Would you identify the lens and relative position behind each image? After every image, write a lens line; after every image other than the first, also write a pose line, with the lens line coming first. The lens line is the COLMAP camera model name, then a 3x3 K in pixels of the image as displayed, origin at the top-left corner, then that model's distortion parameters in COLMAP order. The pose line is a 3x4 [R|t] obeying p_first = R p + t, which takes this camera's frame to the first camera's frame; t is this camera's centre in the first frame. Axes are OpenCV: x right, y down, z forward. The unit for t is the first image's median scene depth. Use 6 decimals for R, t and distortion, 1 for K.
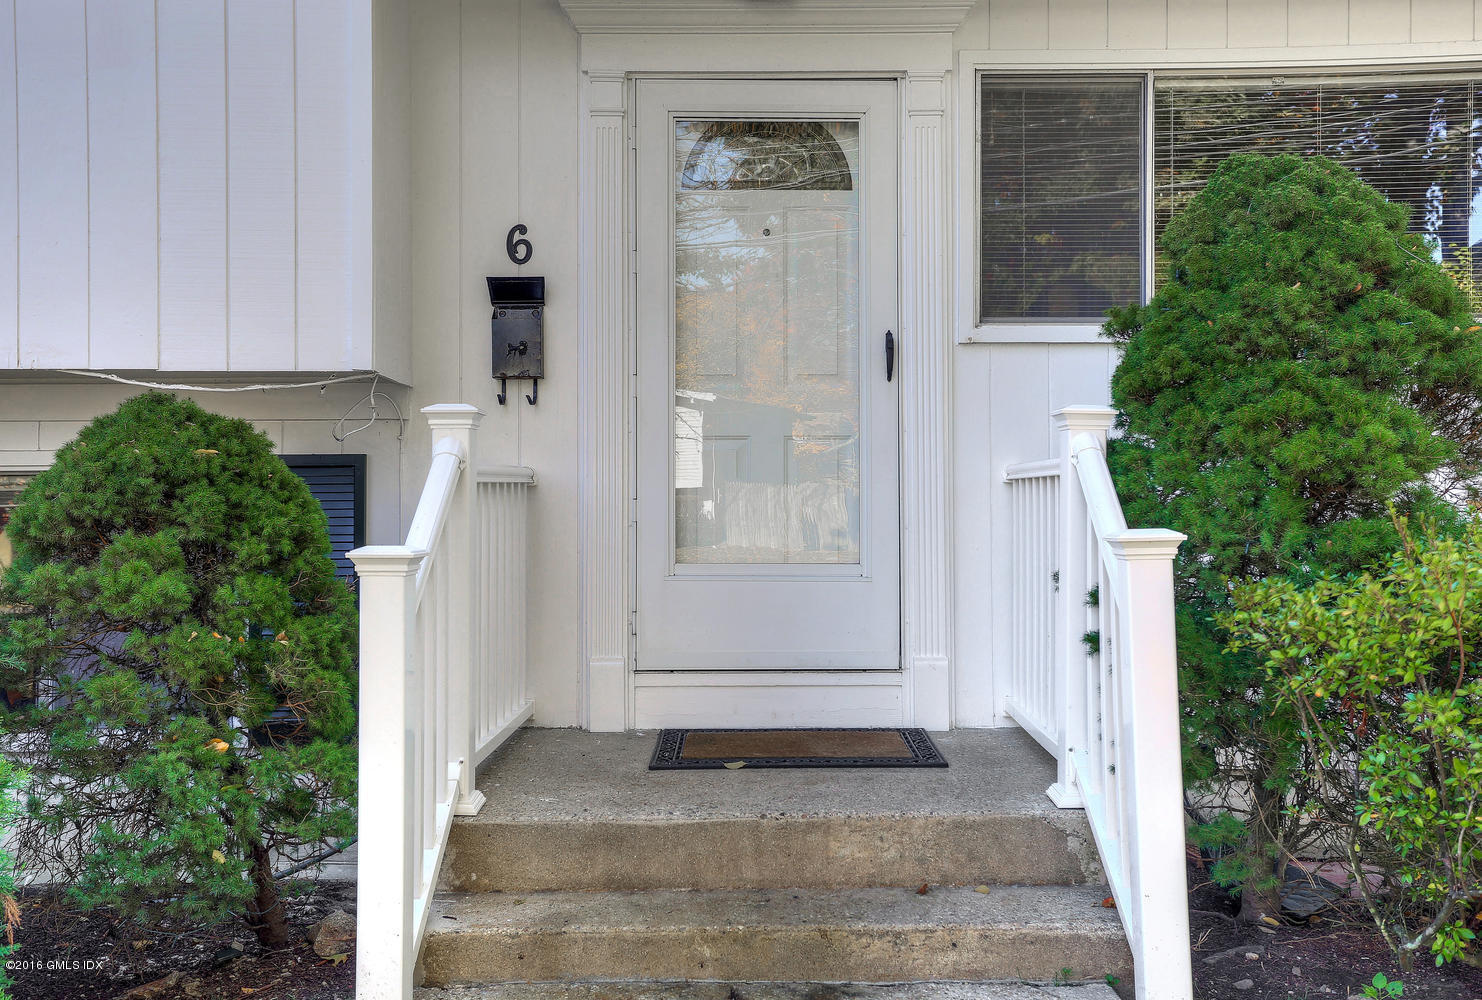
lens RADIAL K [[1381.8, 0, 741.0], [0, 1381.8, 500.0], [0, 0, 1]] dist [-0.001636, 0.000482]
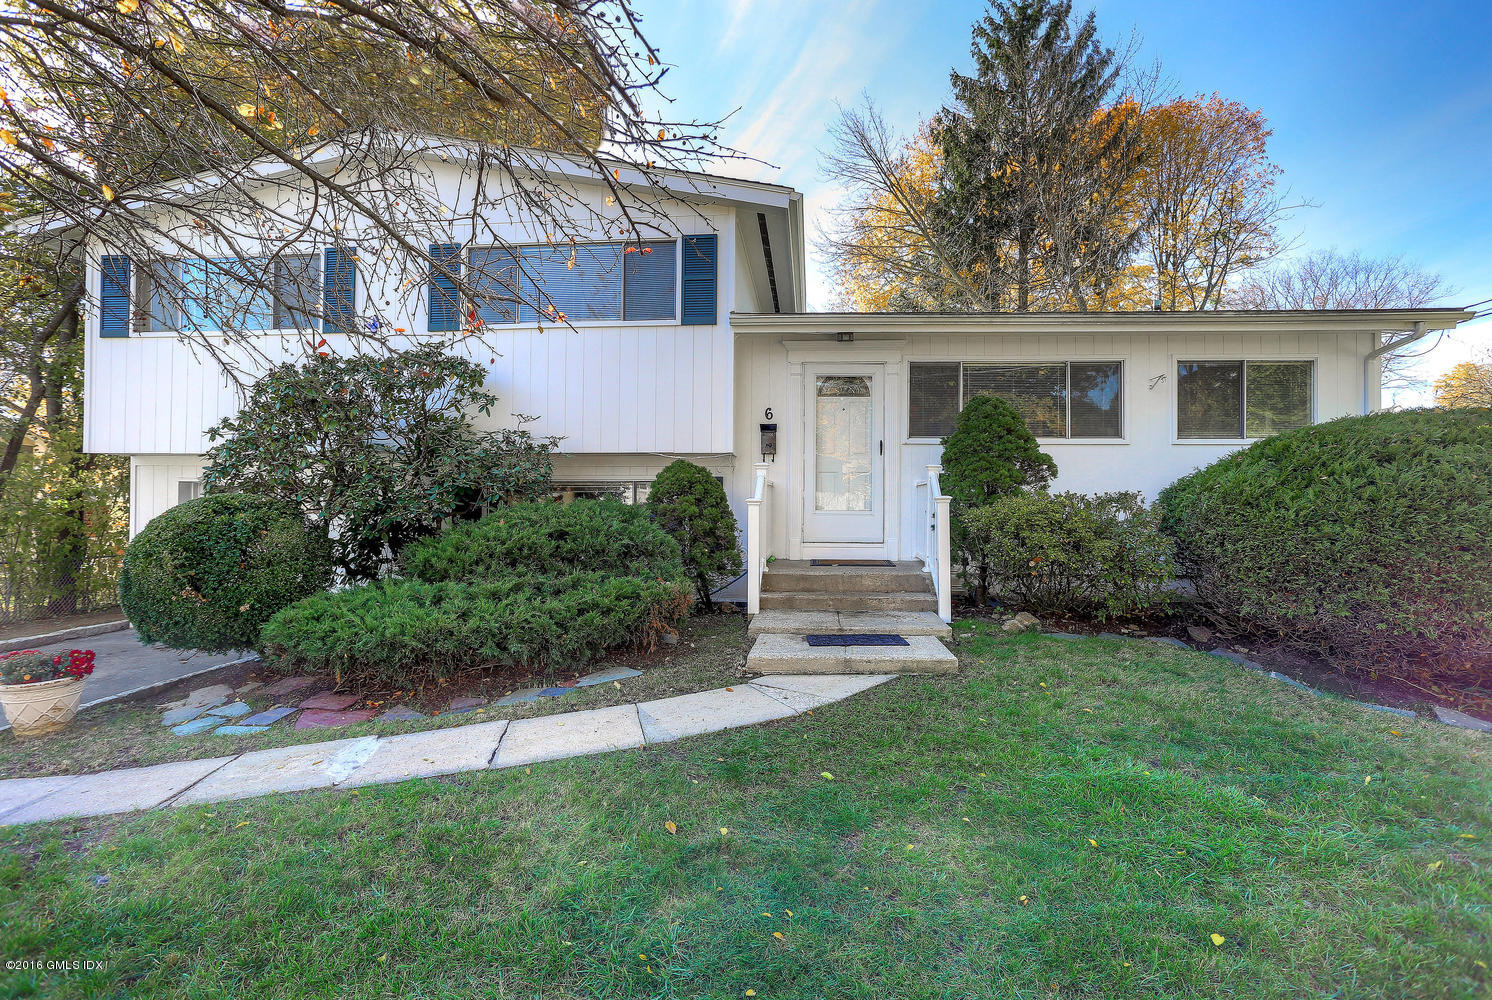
lens RADIAL K [[750.8, 0, 736.9], [0, 750.8, 487.7], [0, 0, 1]] dist [-0.055290, 0.036220]
pose [[0.994916, 0.007337, -0.100444, -0.065627], [-0.009316, 0.999771, -0.019242, 0.035133], [0.100280, 0.020080, 0.994757, -0.969879]]
